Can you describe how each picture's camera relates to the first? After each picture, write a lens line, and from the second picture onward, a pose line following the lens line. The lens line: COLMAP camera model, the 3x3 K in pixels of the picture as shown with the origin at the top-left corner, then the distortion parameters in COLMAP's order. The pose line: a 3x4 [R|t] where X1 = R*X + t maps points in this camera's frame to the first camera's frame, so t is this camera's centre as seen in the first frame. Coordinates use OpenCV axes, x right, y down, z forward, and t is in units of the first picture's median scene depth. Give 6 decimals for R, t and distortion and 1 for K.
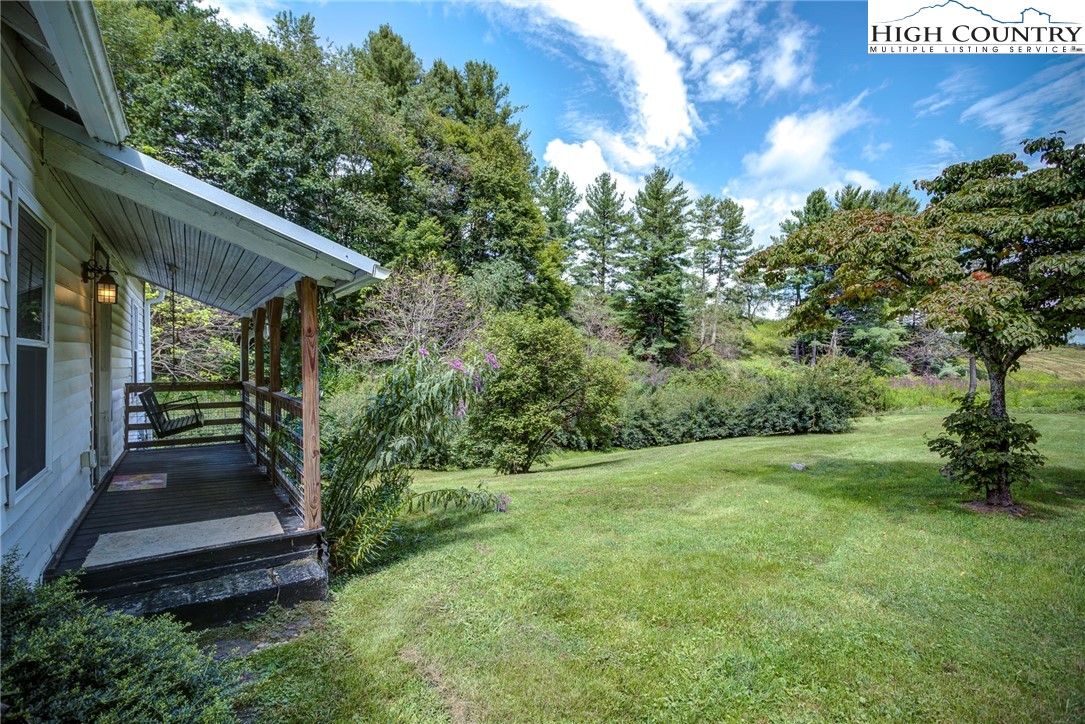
lens RADIAL K [[525.3, 0, 540.3], [0, 525.3, 366.2], [0, 0, 1]] dist [-0.006989, 0.002475]
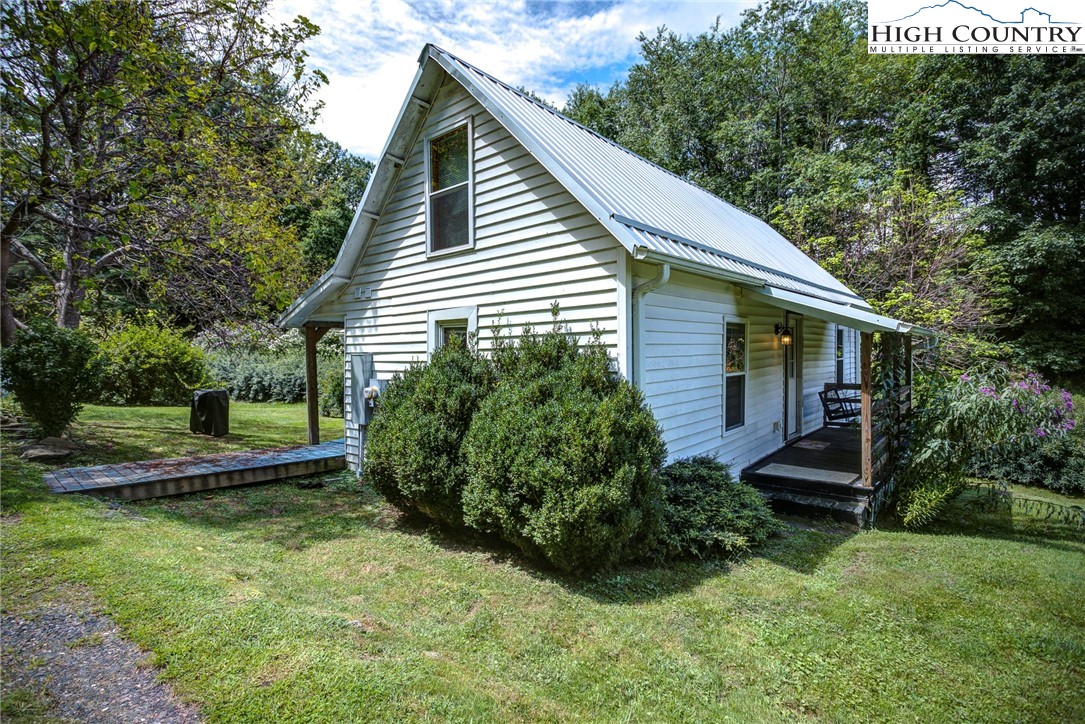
lens RADIAL K [[525.3, 0, 541.2], [0, 525.3, 365.3], [0, 0, 1]] dist [-0.006989, 0.002475]
pose [[0.268589, 0.023669, -0.962964, 0.075383], [0.003370, 0.999669, 0.025511, -0.009830], [0.963249, -0.010097, 0.268420, -0.035479]]
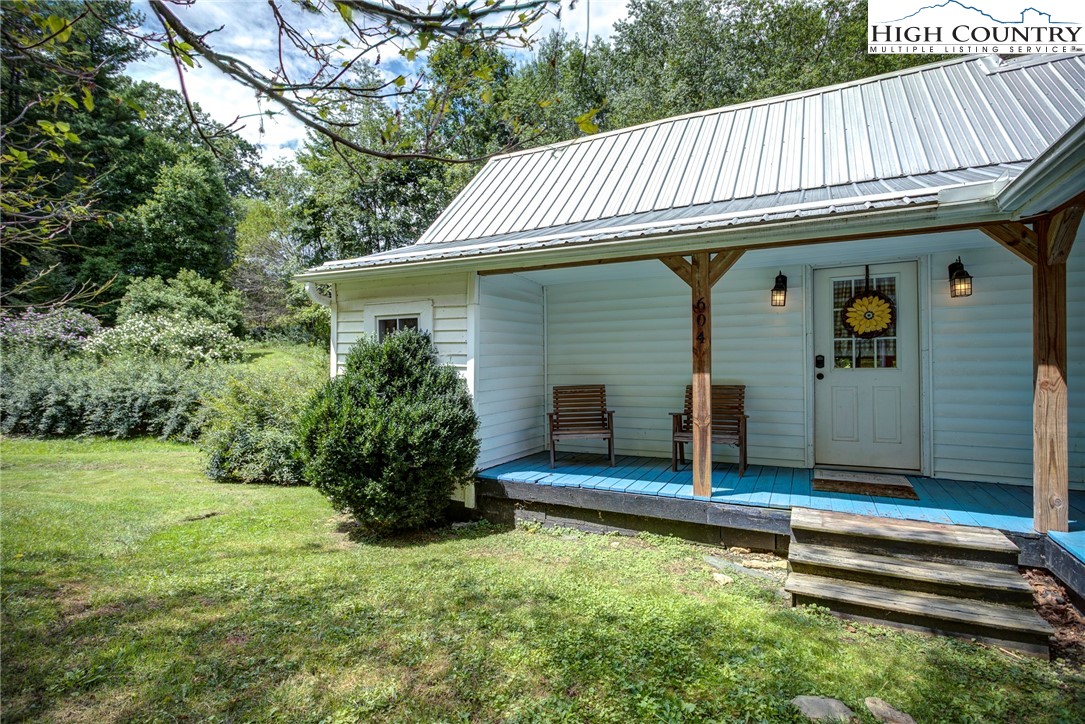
lens RADIAL K [[525.3, 0, 543.1], [0, 525.3, 363.3], [0, 0, 1]] dist [-0.006989, 0.002475]
pose [[0.494648, -0.010103, -0.869034, -0.174877], [-0.015832, 0.999662, -0.020633, 0.001795], [0.868949, 0.023965, 0.494321, -0.089566]]
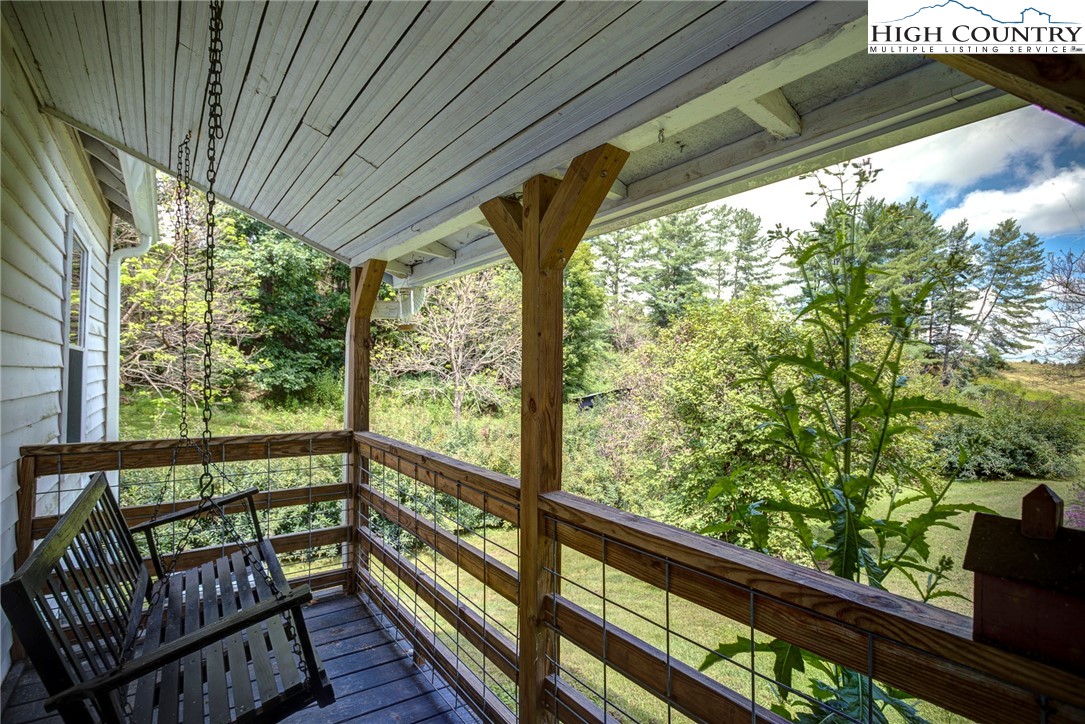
lens RADIAL K [[525.3, 0, 540.6], [0, 525.3, 362.4], [0, 0, 1]] dist [-0.006989, 0.002475]
pose [[0.999528, 0.014799, 0.026904, -0.077932], [-0.013954, 0.999412, -0.031315, -0.002075], [-0.027351, 0.030925, 0.999147, 0.107474]]
